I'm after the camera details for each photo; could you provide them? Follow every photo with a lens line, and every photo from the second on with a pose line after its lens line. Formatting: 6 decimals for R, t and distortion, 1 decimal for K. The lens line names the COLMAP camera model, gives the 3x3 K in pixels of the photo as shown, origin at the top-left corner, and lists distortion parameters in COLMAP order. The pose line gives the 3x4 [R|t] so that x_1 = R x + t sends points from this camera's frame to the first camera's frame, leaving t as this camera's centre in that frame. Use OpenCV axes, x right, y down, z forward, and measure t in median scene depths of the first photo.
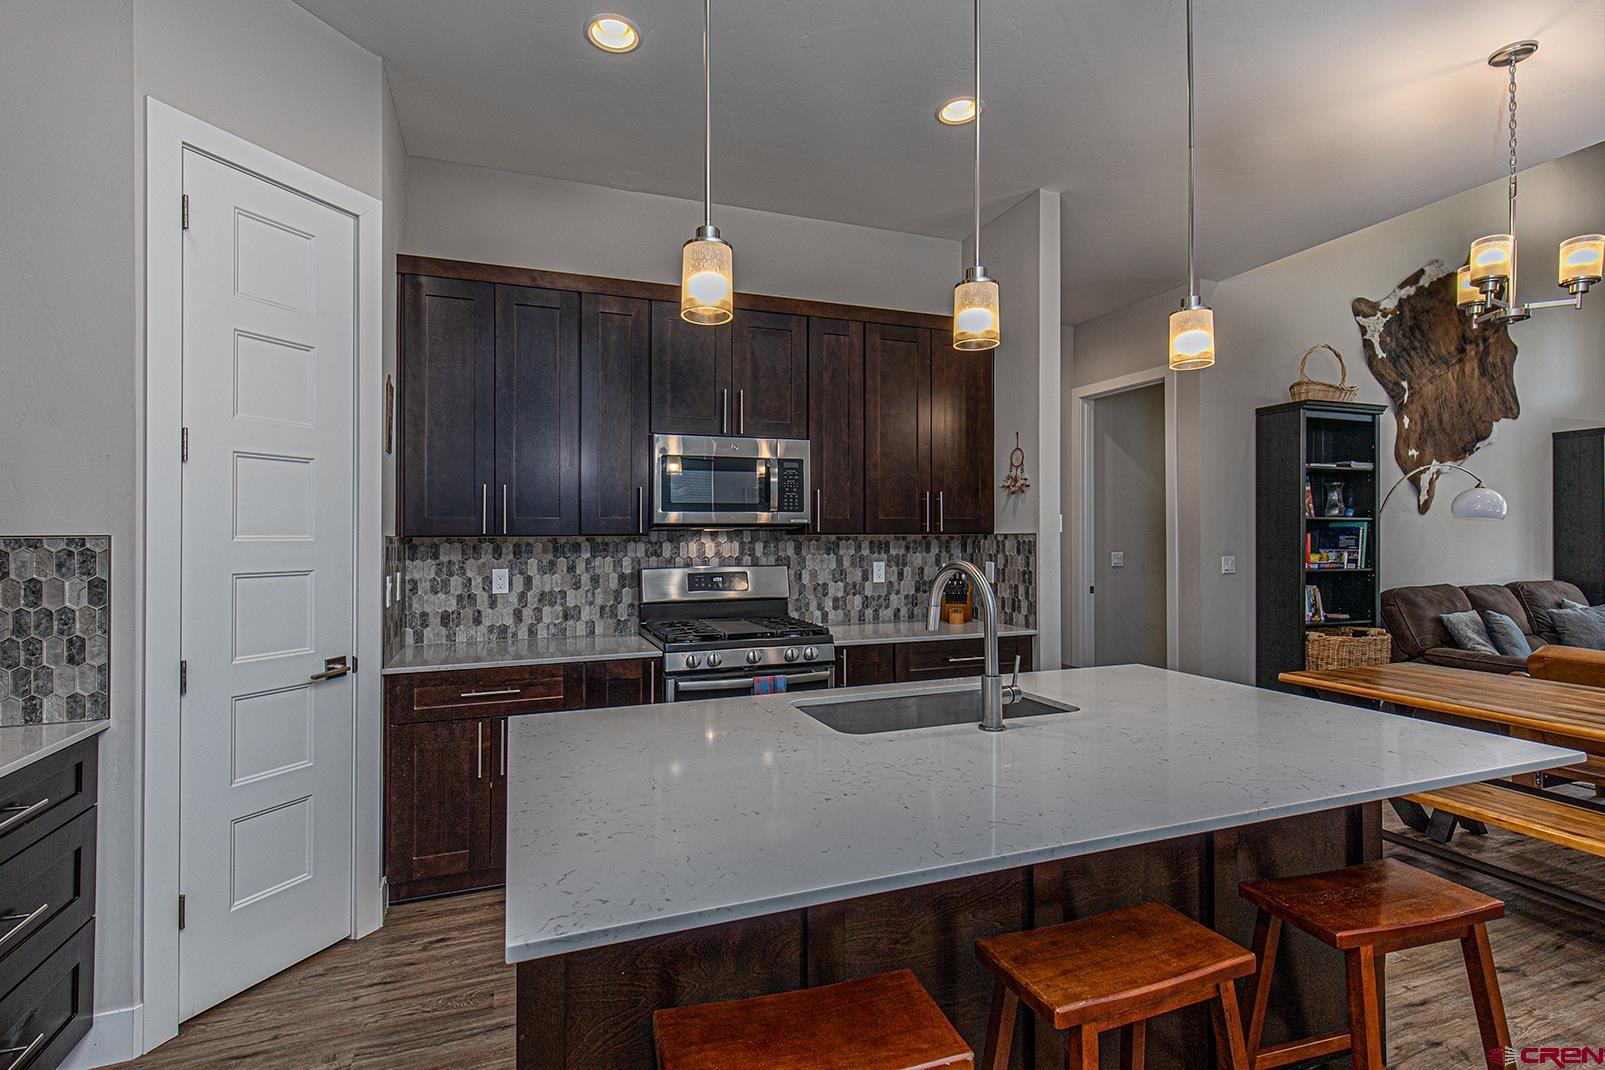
lens RADIAL K [[746.9, 0, 804.2], [0, 746.9, 530.6], [0, 0, 1]] dist [0.018469, -0.000046]
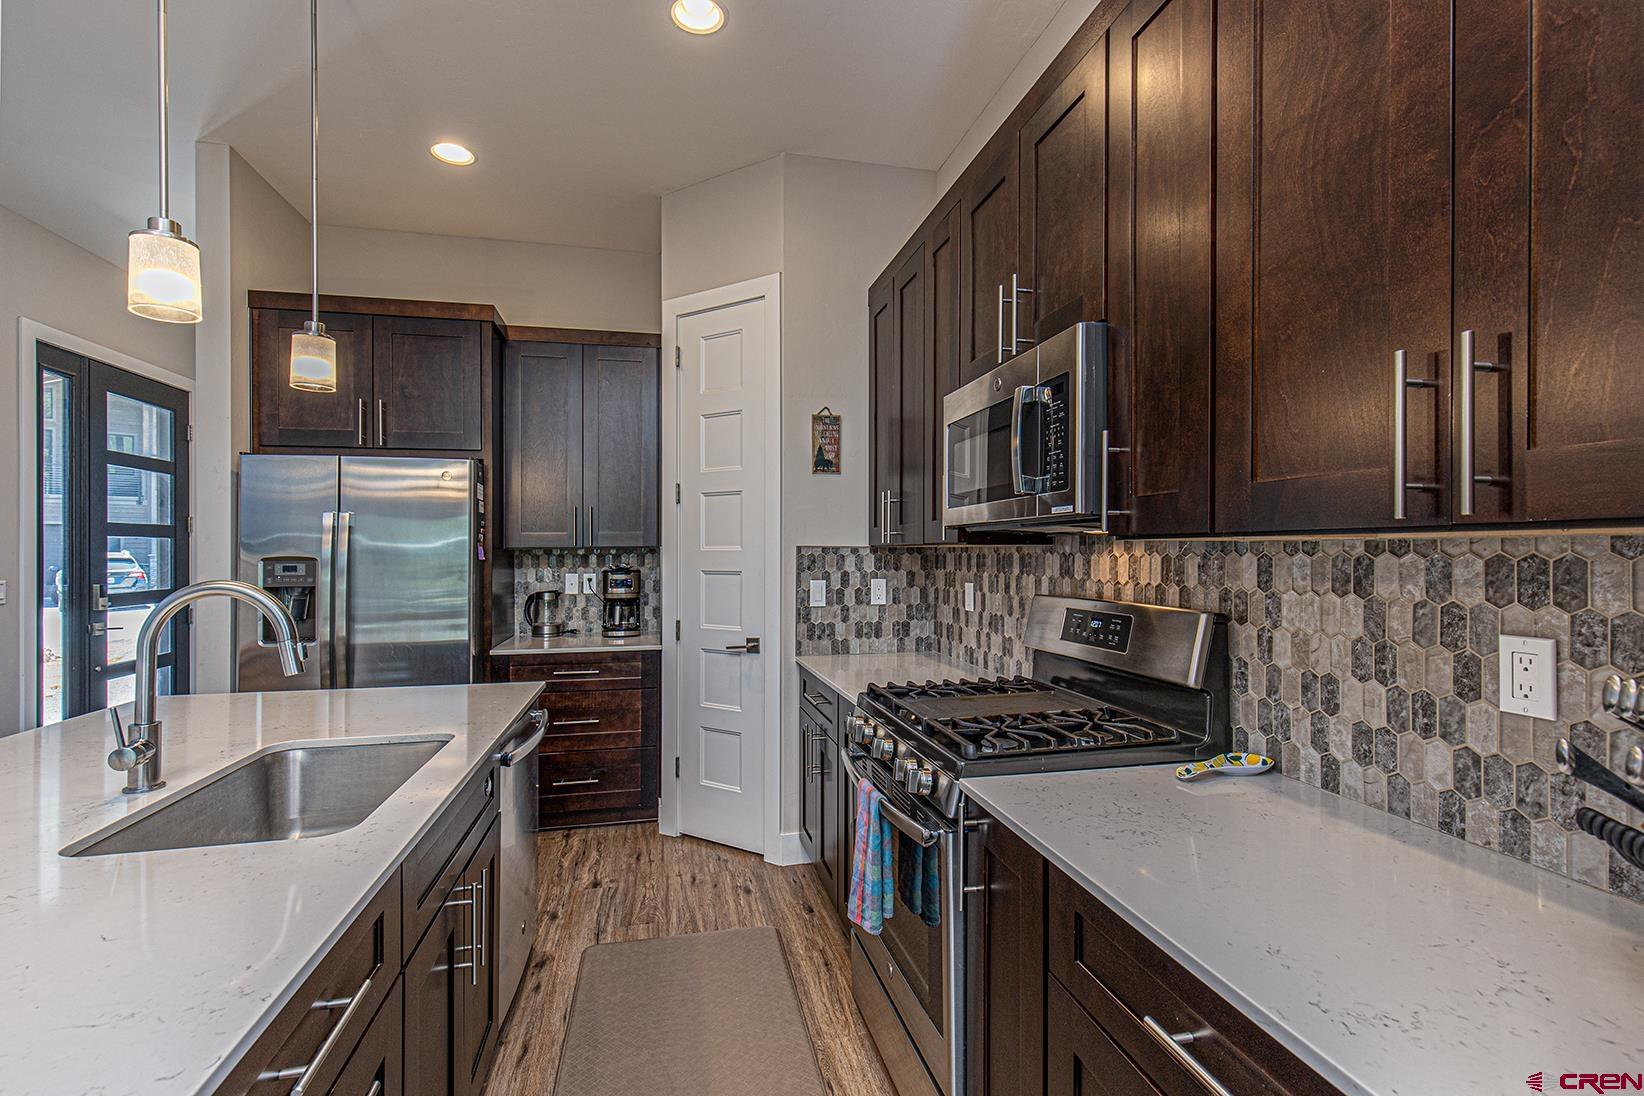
lens RADIAL K [[765.1, 0, 828.2], [0, 765.1, 548.5], [0, 0, 1]] dist [0.018469, -0.000046]
pose [[-0.162006, 0.000402, -0.986790, 0.423664], [0.008648, 0.999962, -0.001012, 0.009120], [0.986752, -0.008697, -0.162003, 0.832359]]
